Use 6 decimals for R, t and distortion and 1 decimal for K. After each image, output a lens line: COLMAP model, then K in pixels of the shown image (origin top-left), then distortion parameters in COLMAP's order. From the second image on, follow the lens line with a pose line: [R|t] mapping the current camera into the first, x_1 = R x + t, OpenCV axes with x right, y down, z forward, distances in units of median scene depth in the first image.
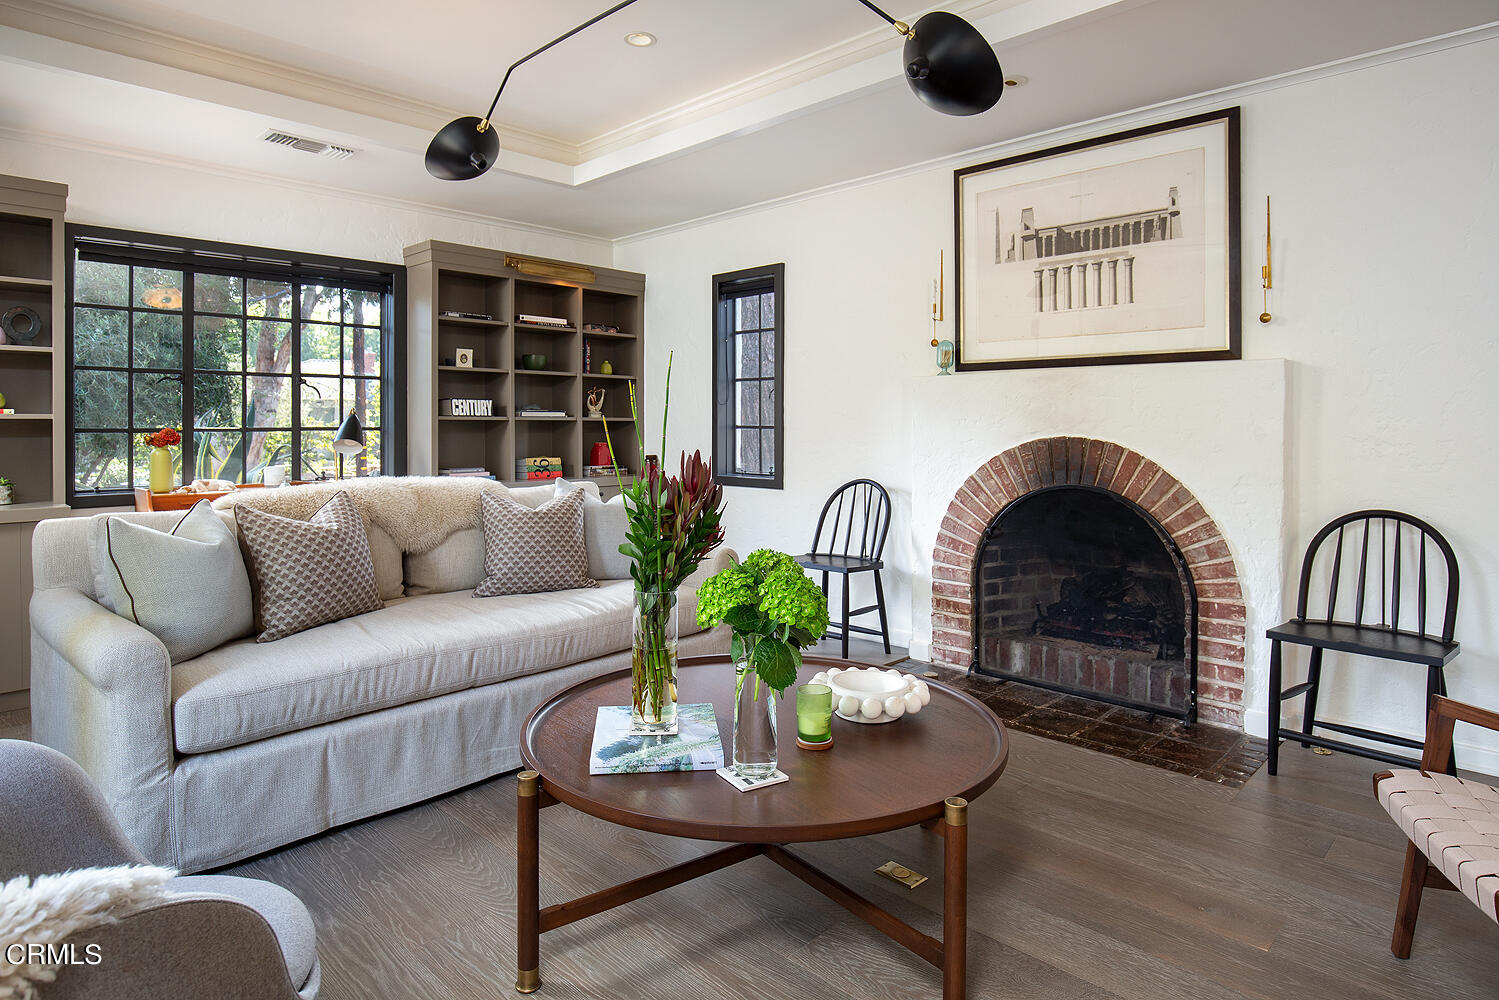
lens RADIAL K [[867.7, 0, 758.6], [0, 867.7, 440.1], [0, 0, 1]] dist [-0.003772, -0.000446]
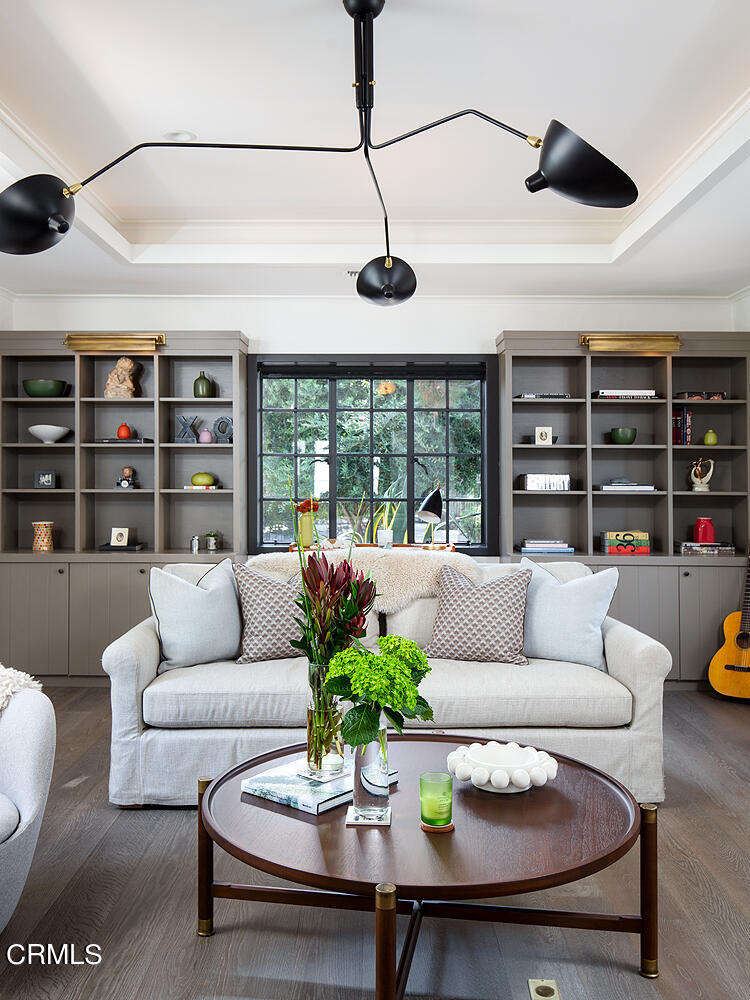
lens RADIAL K [[939.8, 0, 372.2], [0, 939.8, 495.5], [0, 0, 1]] dist [0.005221, 0.000000]
pose [[0.701733, 0.021631, -0.712111, 0.425926], [-0.018812, 0.999753, 0.011831, -0.039478], [0.712192, 0.005094, 0.701967, 0.055279]]
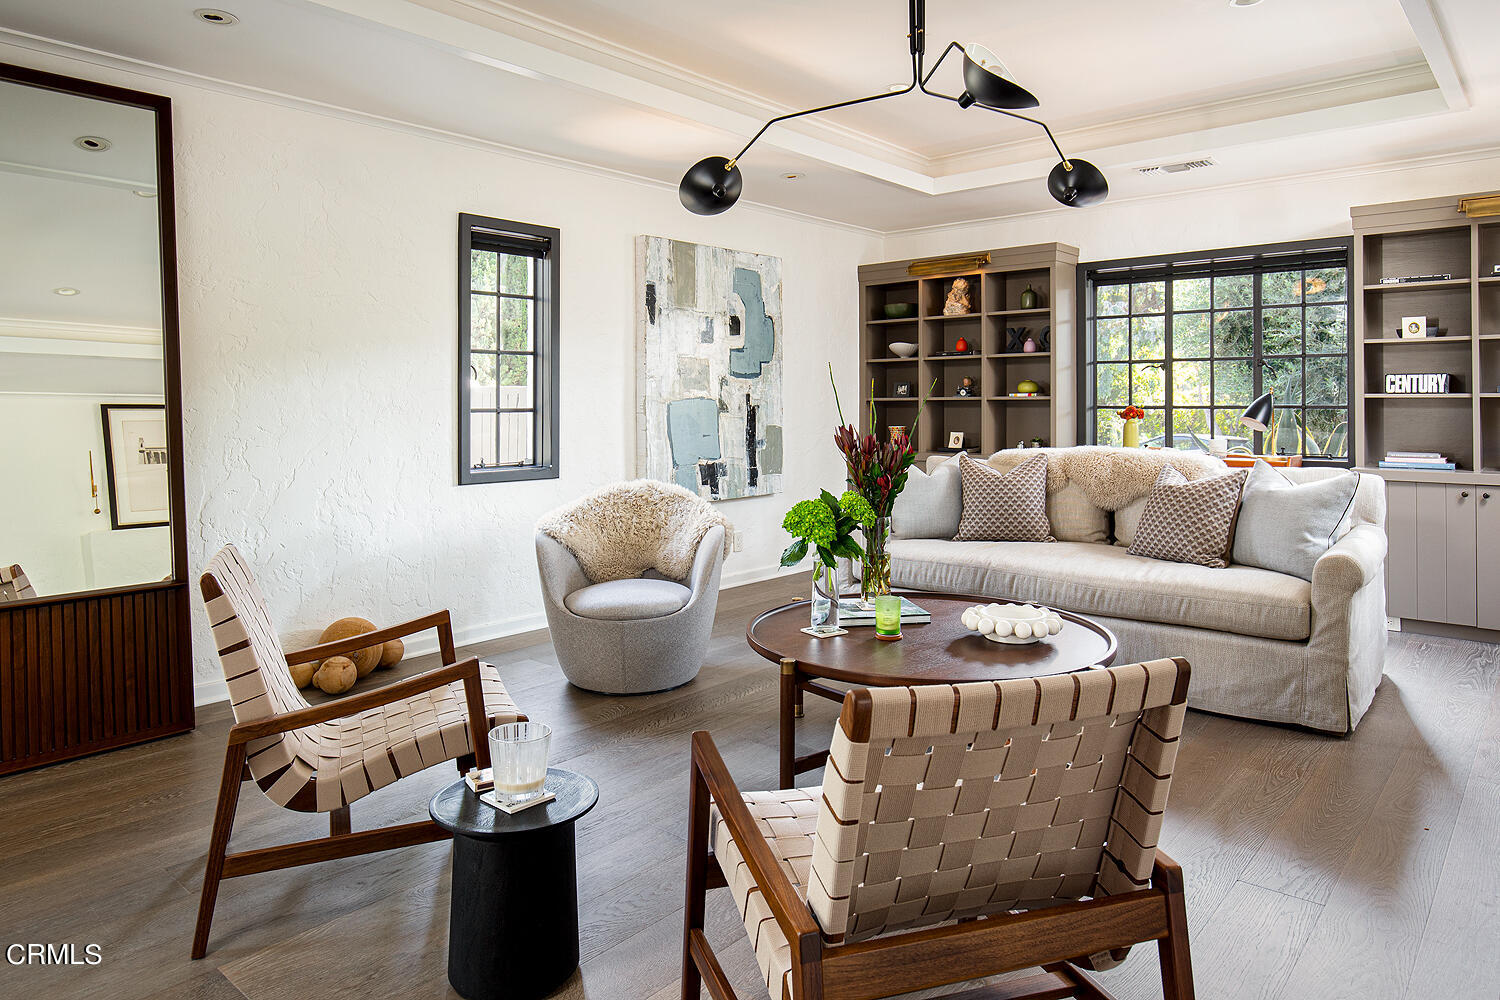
lens RADIAL K [[980.2, 0, 767.1], [0, 980.2, 438.5], [0, 0, 1]] dist [0.002202, 0.000794]
pose [[0.074039, 0.037482, -0.996551, 0.776112], [-0.015150, 0.999220, 0.036457, -0.010315], [0.997140, 0.012399, 0.074549, 0.346930]]
